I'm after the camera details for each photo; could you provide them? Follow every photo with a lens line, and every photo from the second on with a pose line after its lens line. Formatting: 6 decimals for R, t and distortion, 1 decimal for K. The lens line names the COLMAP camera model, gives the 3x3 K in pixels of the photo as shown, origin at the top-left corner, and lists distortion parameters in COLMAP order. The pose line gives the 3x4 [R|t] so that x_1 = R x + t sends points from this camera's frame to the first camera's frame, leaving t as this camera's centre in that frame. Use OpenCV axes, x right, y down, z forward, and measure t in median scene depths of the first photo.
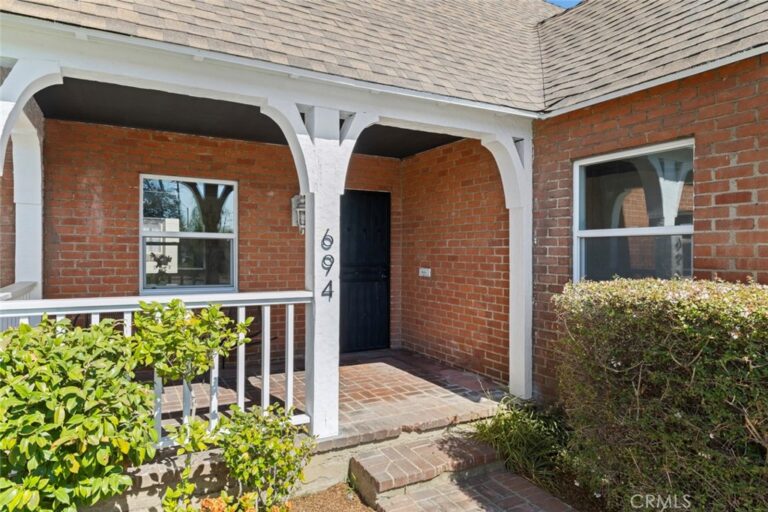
lens RADIAL K [[480.8, 0, 384.0], [0, 480.8, 256.0], [0, 0, 1]] dist [0.003051, -0.000313]
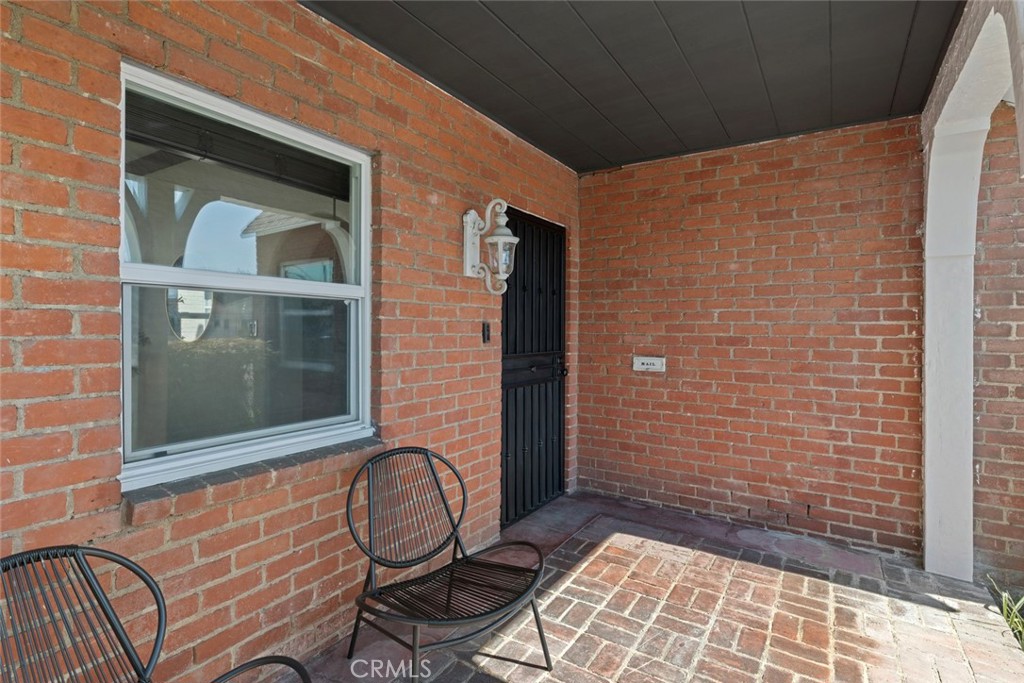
lens RADIAL K [[508.5, 0, 496.2], [0, 508.5, 332.9], [0, 0, 1]] dist [-0.002378, -0.000057]
pose [[0.886155, -0.005922, 0.463351, -0.458981], [0.003617, 0.999976, 0.005863, -0.011419], [-0.463375, -0.003519, 0.886155, 0.646662]]
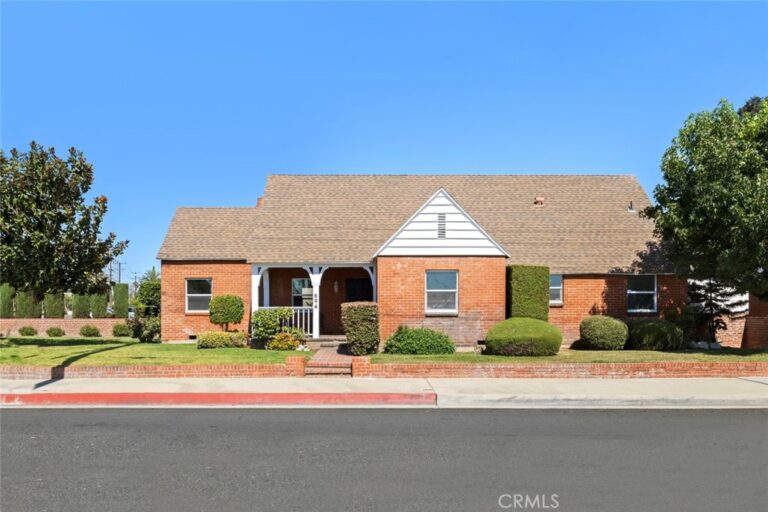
lens RADIAL K [[550.3, 0, 379.4], [0, 550.3, 312.7], [0, 0, 1]] dist [-0.001406, 0.000004]
pose [[0.886747, -0.008689, -0.462174, 2.003241], [0.007585, 0.999962, -0.004246, 0.110097], [0.462194, 0.000260, 0.886779, -2.378191]]
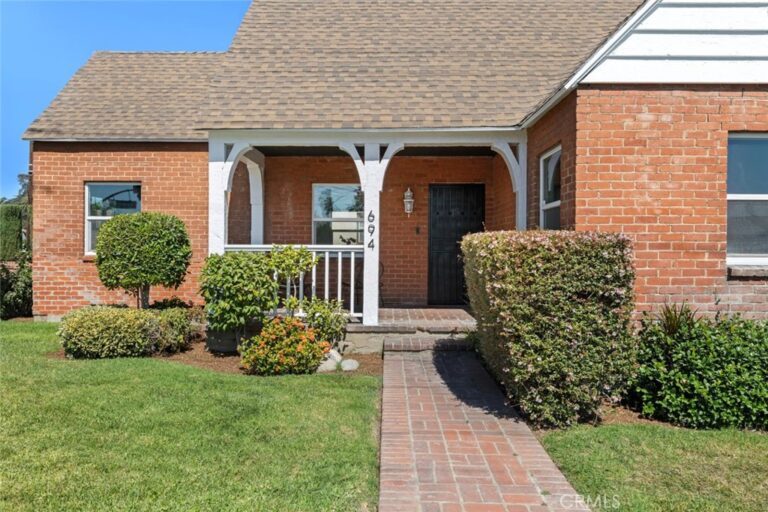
lens RADIAL K [[544.3, 0, 384.0], [0, 544.3, 256.0], [0, 0, 1]] dist [0.020409, -0.000431]
pose [[0.870429, 0.001994, -0.492290, 0.654710], [-0.000520, 0.999995, 0.003131, 0.076081], [0.492294, -0.002469, 0.870426, -0.533396]]
